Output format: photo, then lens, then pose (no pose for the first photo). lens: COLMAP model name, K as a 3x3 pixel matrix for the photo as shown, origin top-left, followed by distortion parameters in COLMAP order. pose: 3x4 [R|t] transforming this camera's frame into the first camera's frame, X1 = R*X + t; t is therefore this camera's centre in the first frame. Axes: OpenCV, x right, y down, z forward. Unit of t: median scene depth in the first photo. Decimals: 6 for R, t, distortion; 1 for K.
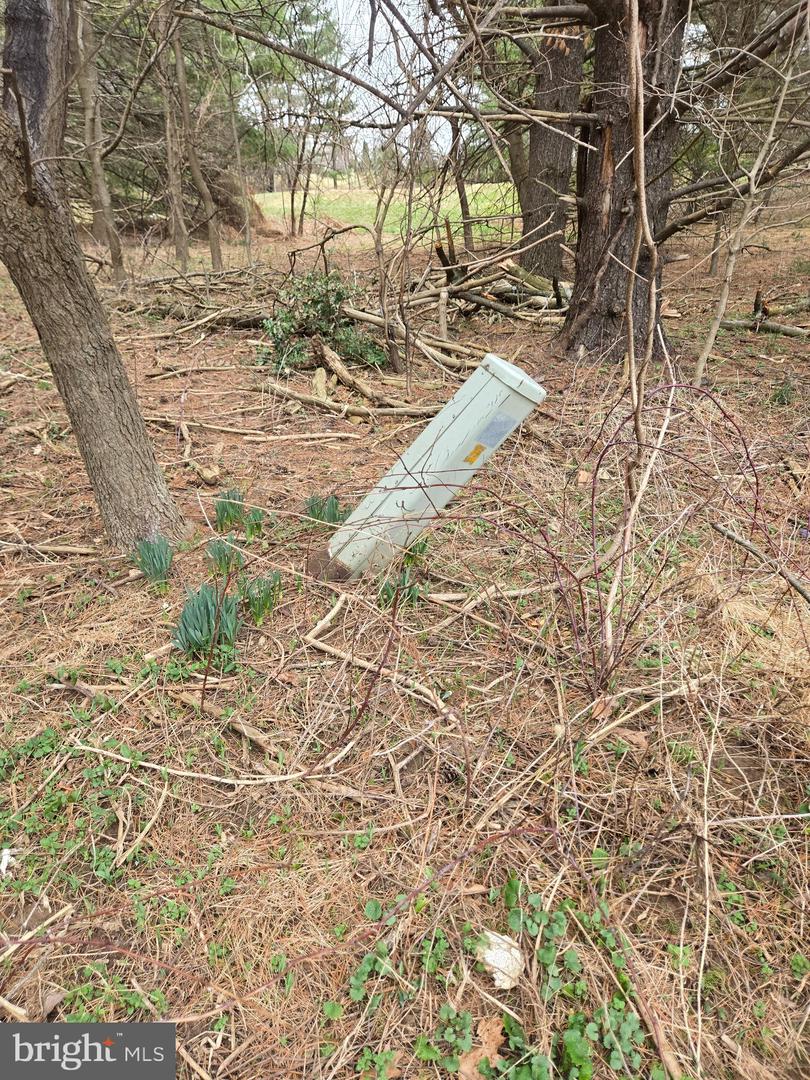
lens RADIAL K [[730.1, 0, 405.0], [0, 730.1, 540.0], [0, 0, 1]] dist [0.069570, -0.076381]
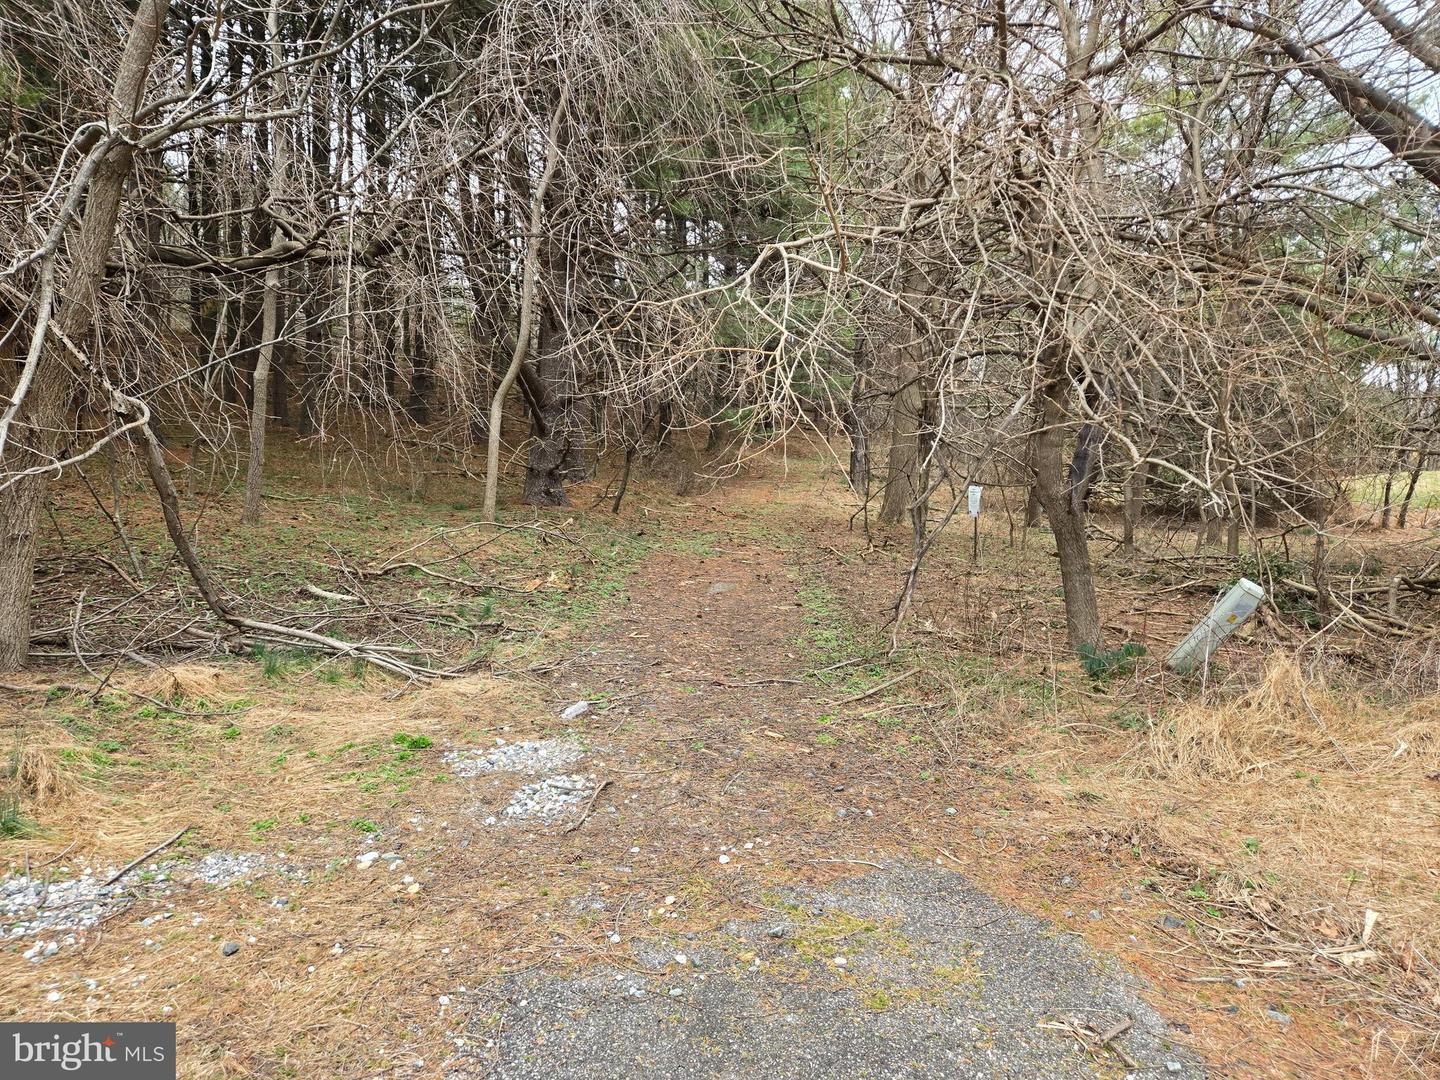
lens RADIAL K [[973.5, 0, 720.0], [0, 973.5, 540.0], [0, 0, 1]] dist [0.069570, -0.076381]
pose [[0.709688, 0.043041, -0.703201, 0.403366], [-0.293395, 0.925517, -0.239453, 0.311599], [0.640518, 0.376252, 0.669456, -0.788423]]
